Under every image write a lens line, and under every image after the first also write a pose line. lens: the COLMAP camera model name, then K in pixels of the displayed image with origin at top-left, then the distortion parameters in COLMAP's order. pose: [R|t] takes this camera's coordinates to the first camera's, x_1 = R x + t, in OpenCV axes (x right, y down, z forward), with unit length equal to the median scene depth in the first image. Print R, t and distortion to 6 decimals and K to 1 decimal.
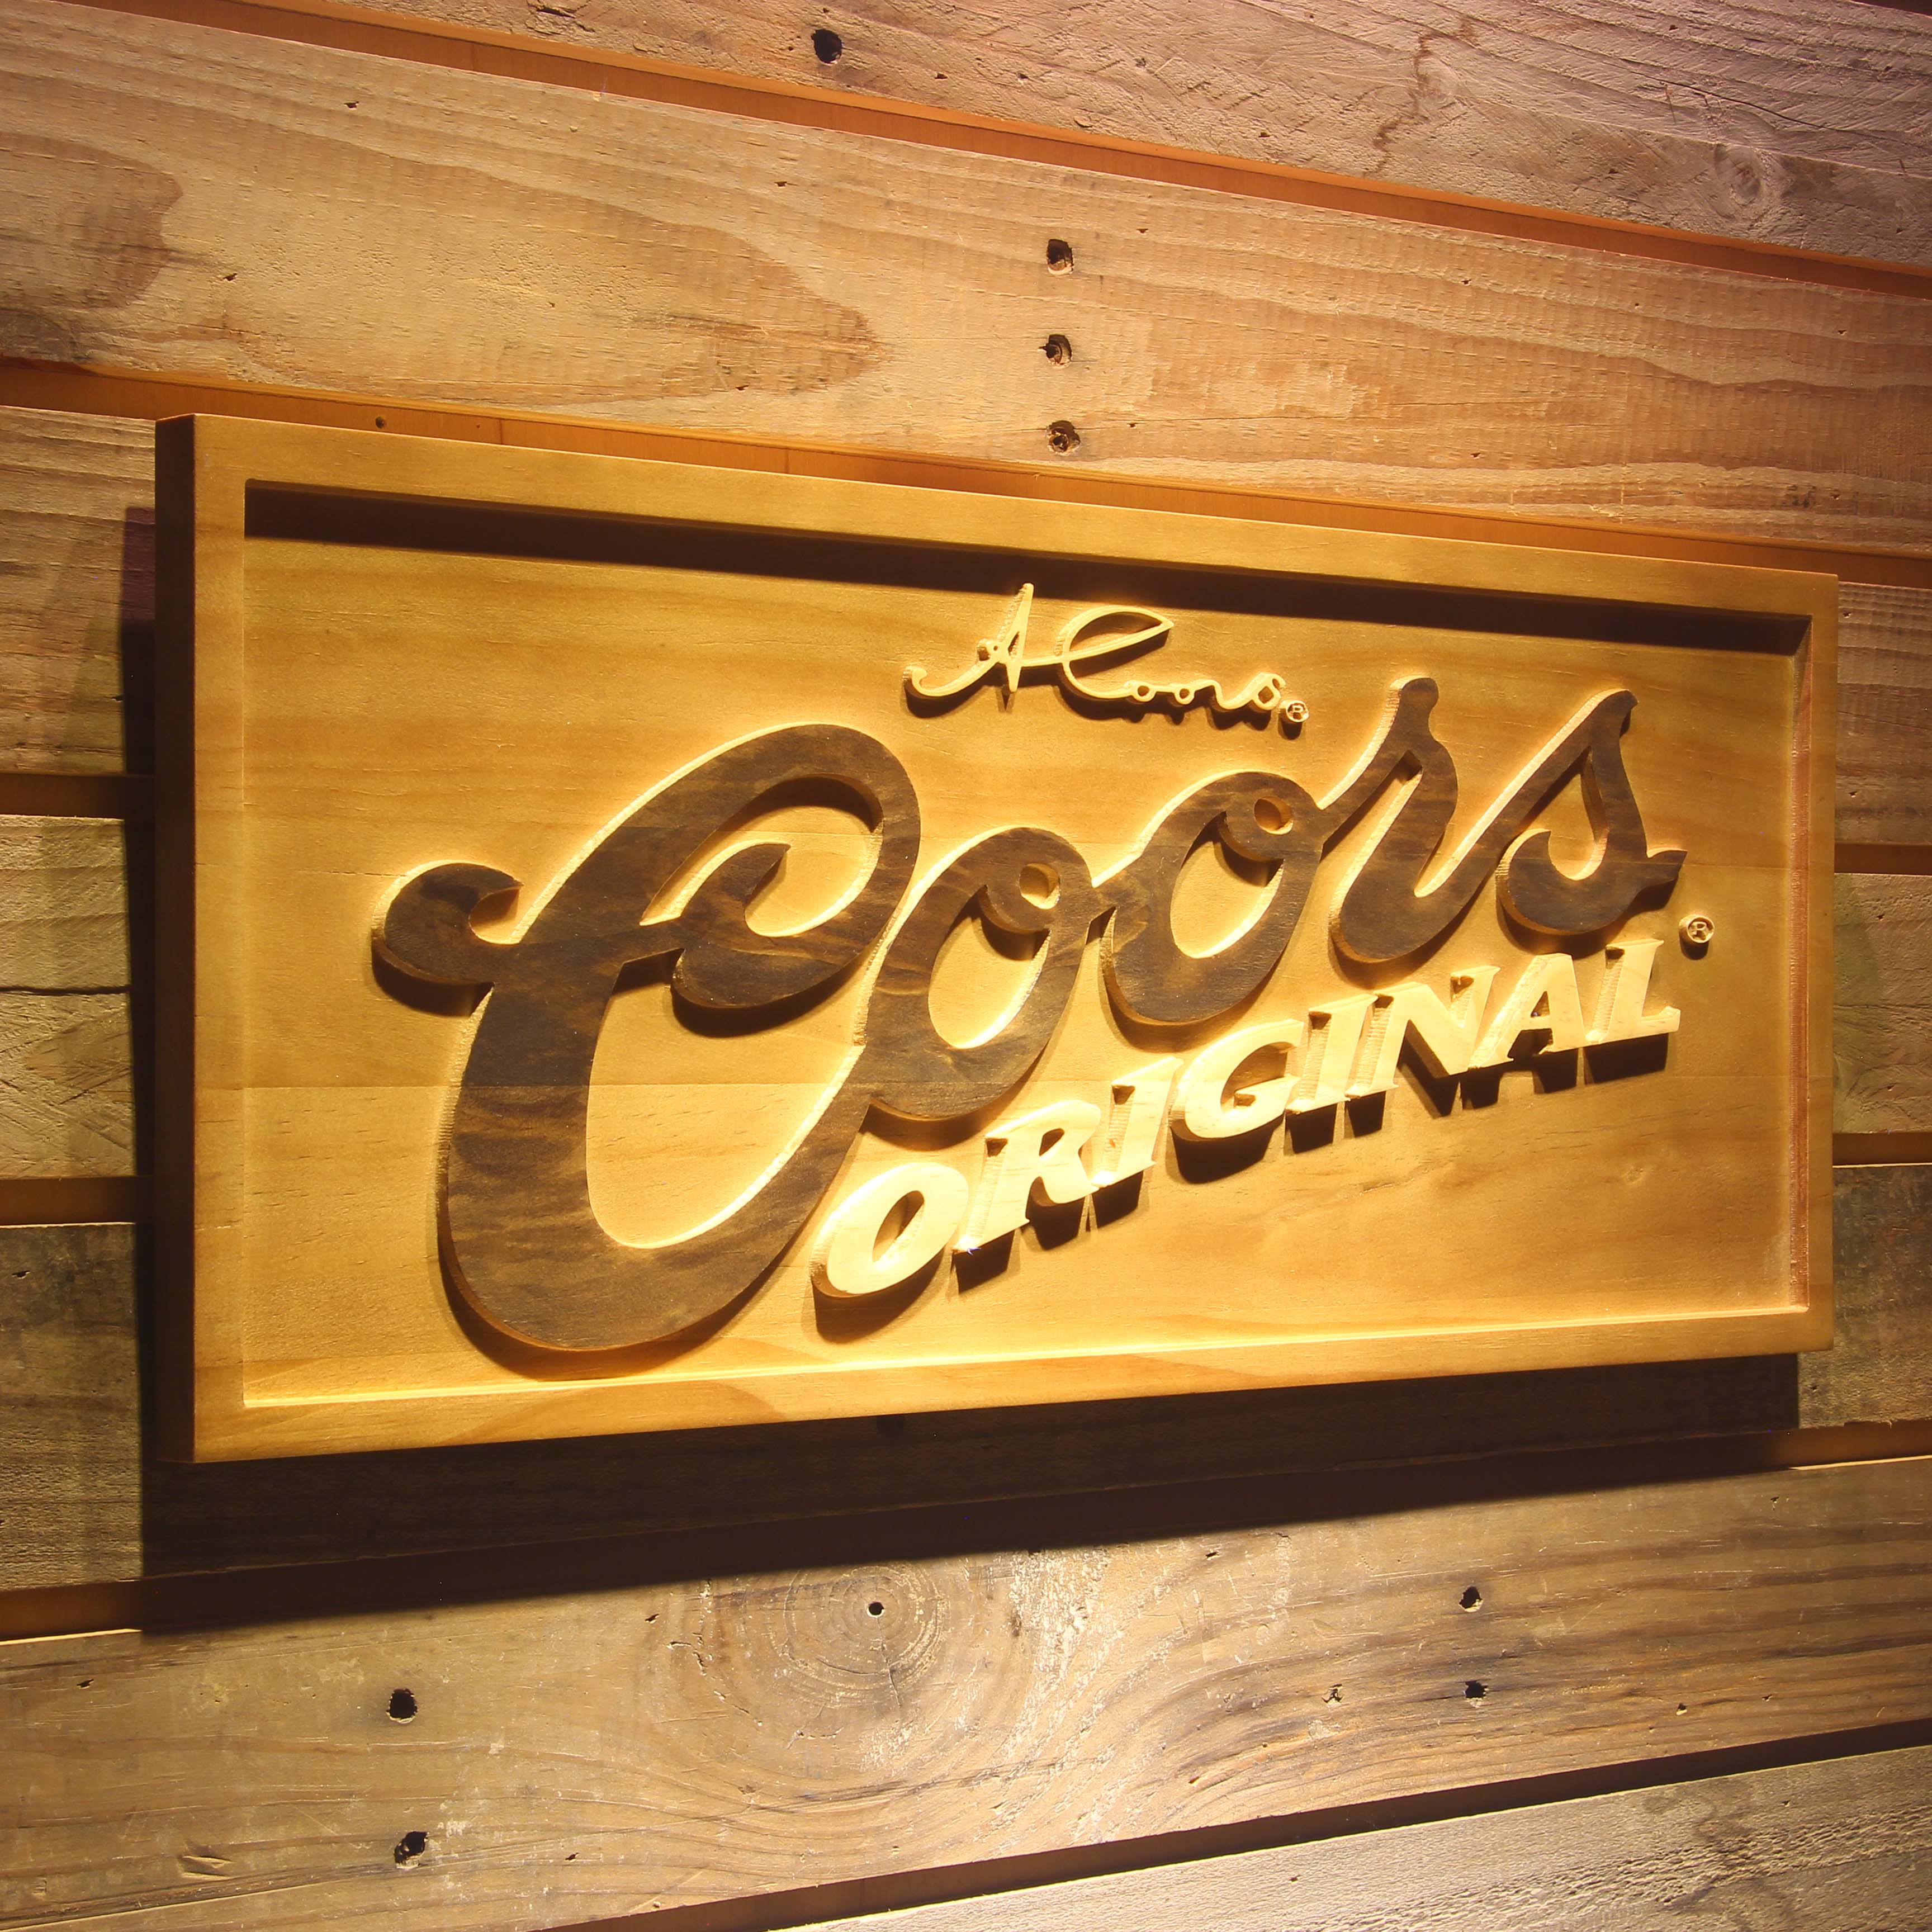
lens RADIAL K [[4634.1, 0, 899.8], [0, 4634.1, 972.4], [0, 0, 1]] dist [0.102078, 0.000000]
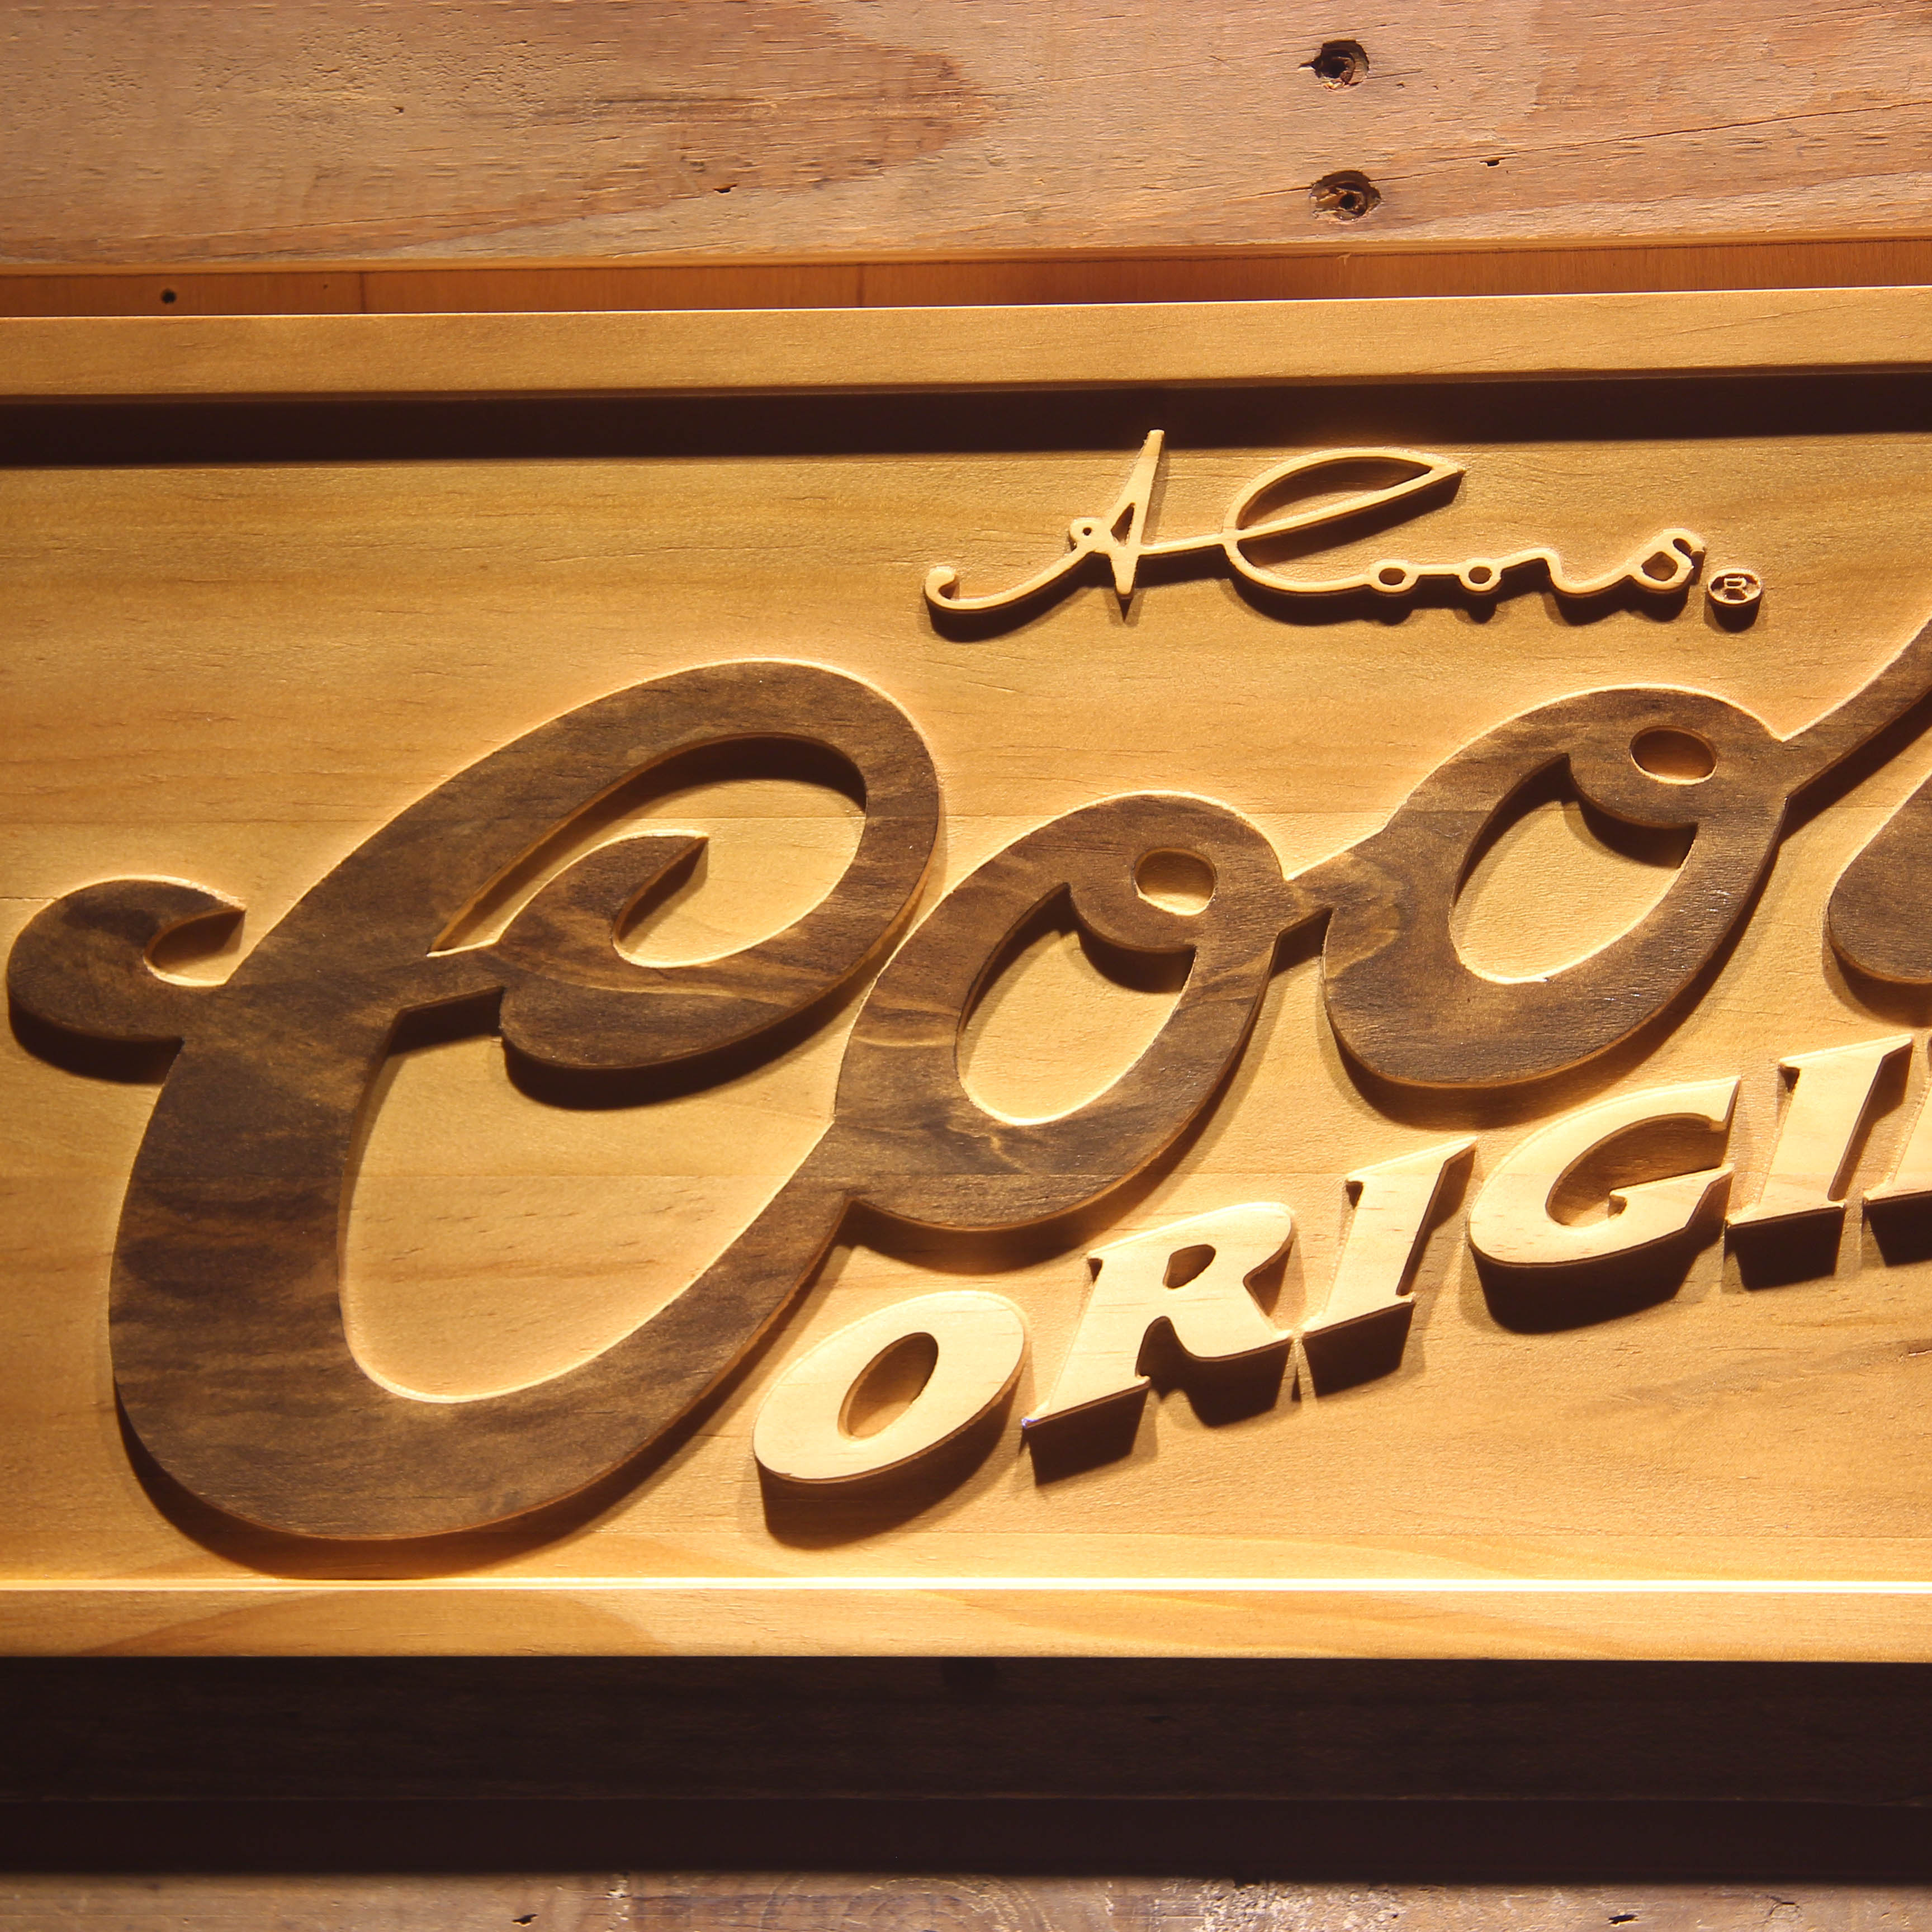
lens RADIAL K [[6517.1, 0, 960.8], [0, 6517.1, 968.3], [0, 0, 1]] dist [0.233285, 0.000000]
pose [[0.699476, -0.015859, -0.714480, 0.684046], [0.013909, 0.999866, -0.008577, 0.001540], [0.714521, -0.003938, 0.699603, 0.322217]]
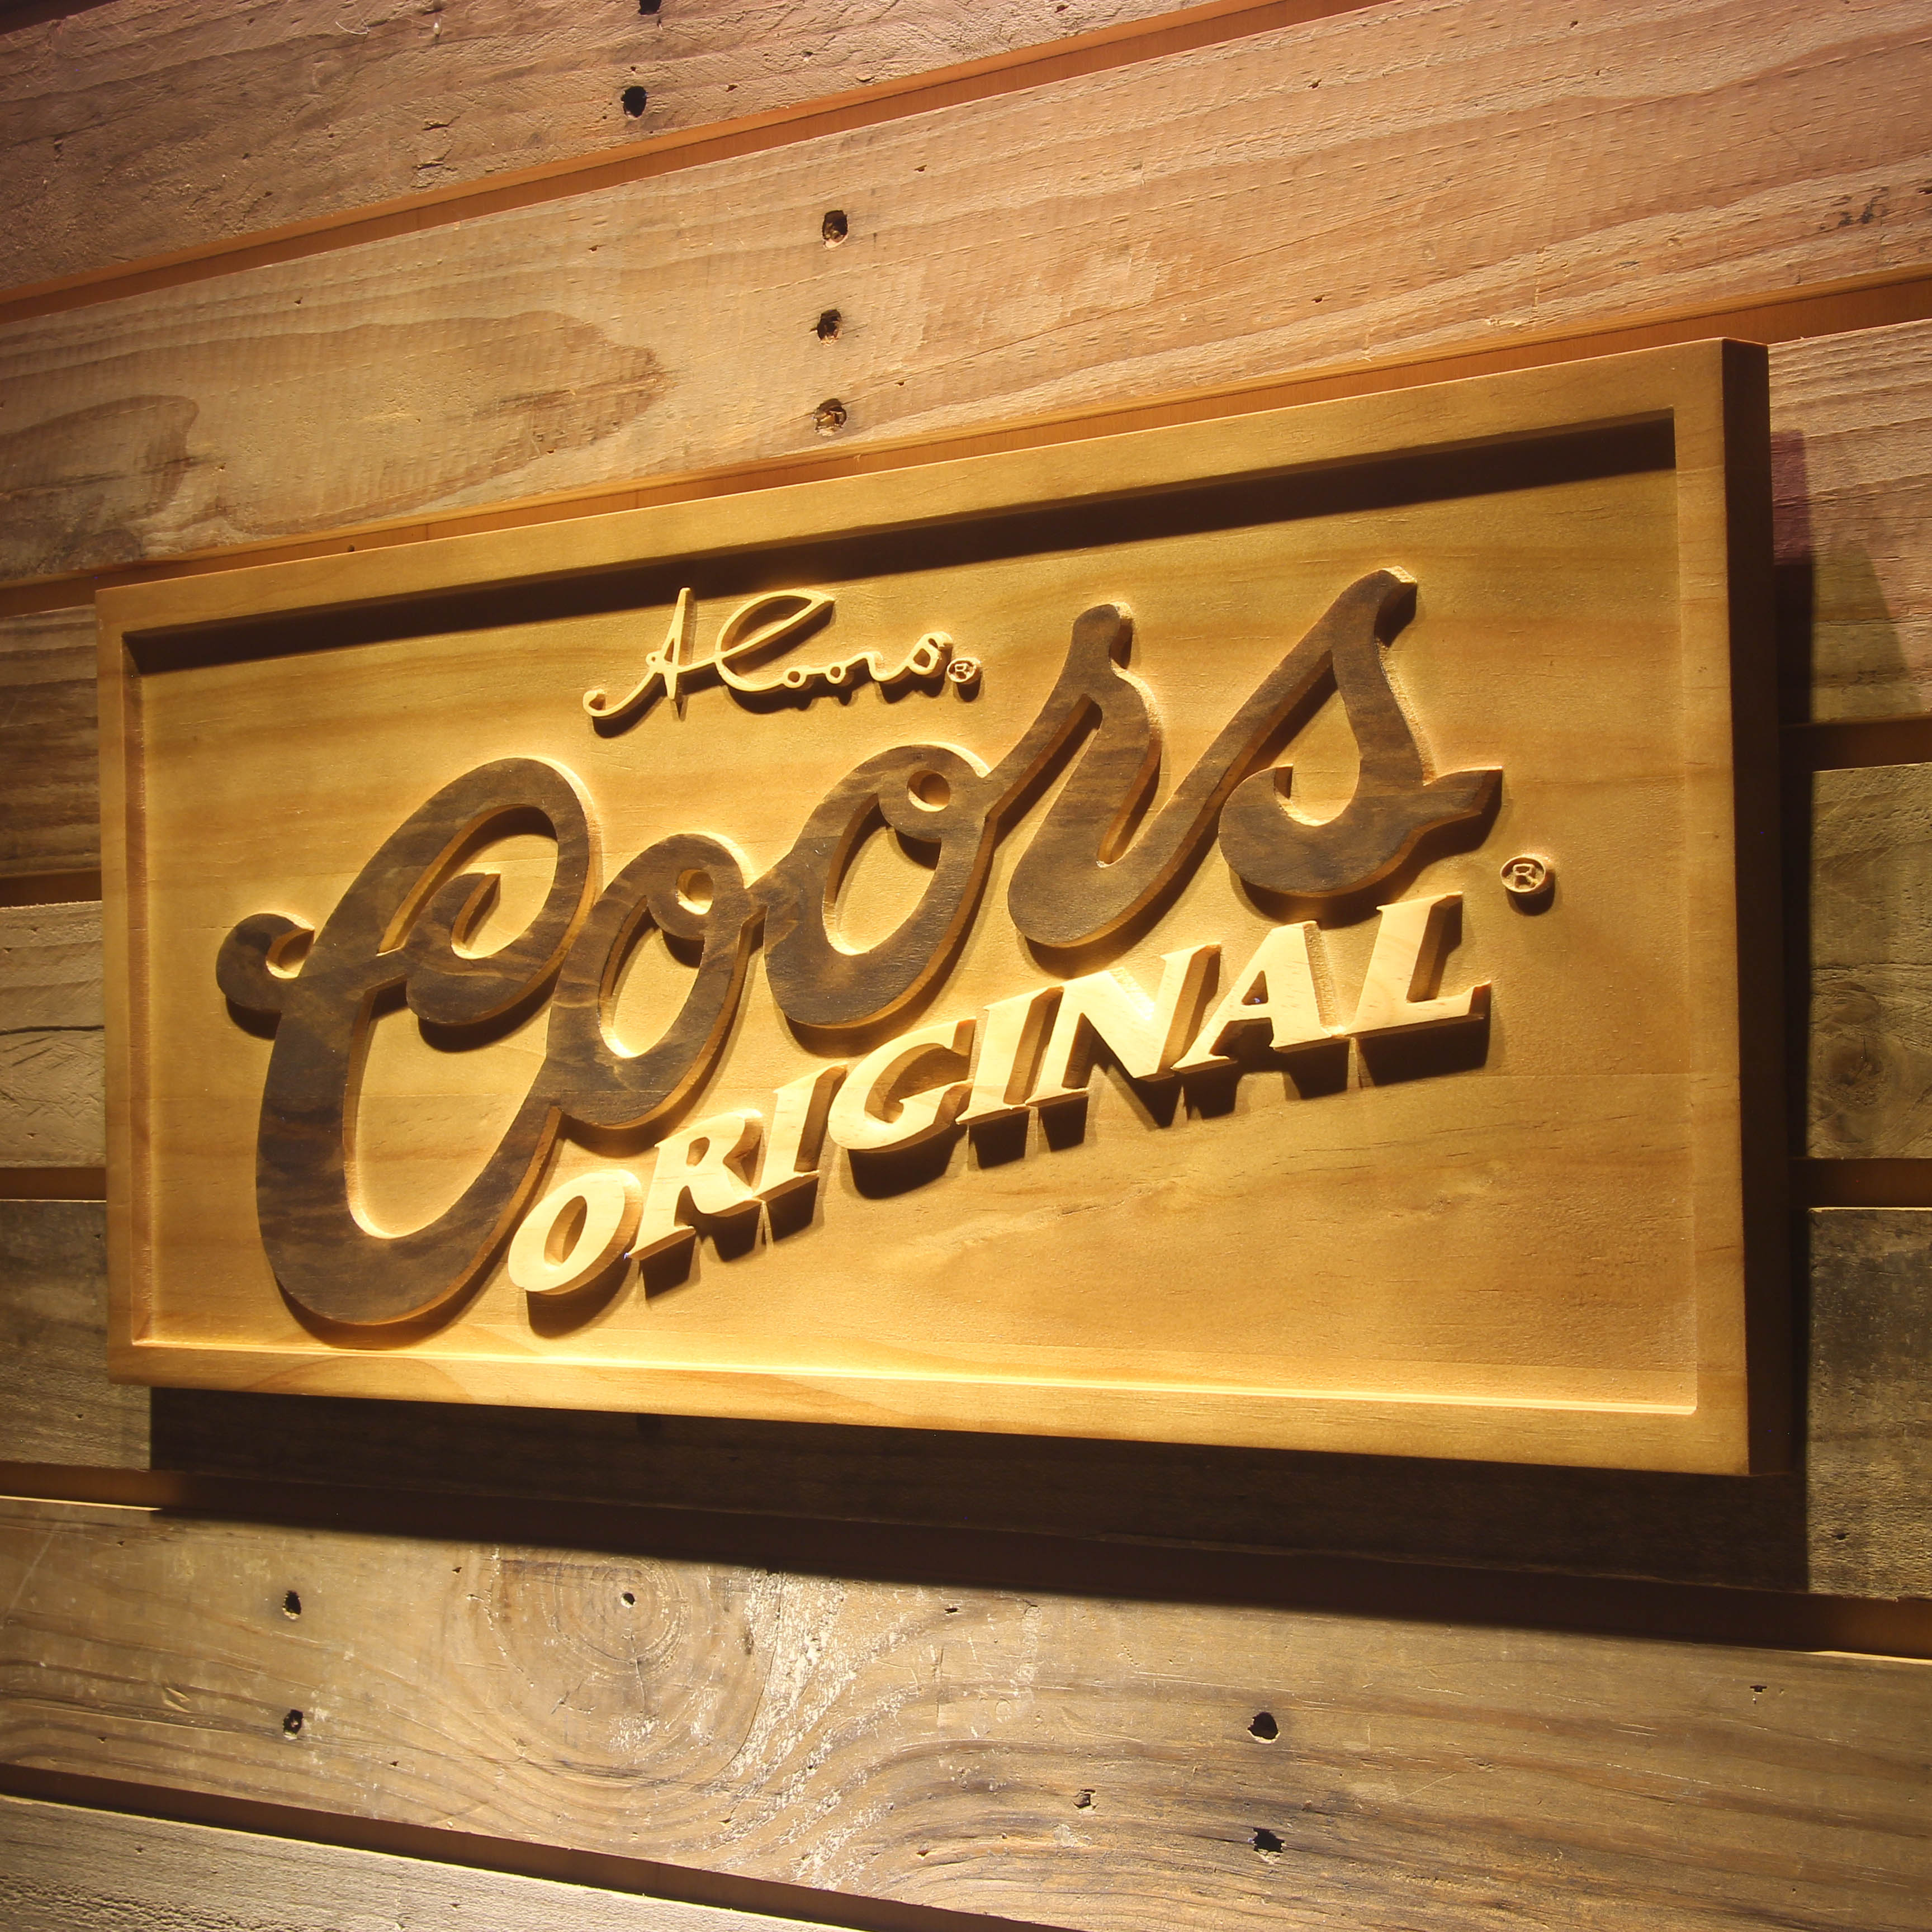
lens RADIAL K [[4634.1, 0, 970.4], [0, 4634.1, 962.8], [0, 0, 1]] dist [0.102078, 0.000000]
pose [[0.080584, -0.030520, -0.996280, 1.026103], [0.028597, 0.999190, -0.028296, 0.026299], [0.996337, -0.026210, 0.081392, 0.983544]]
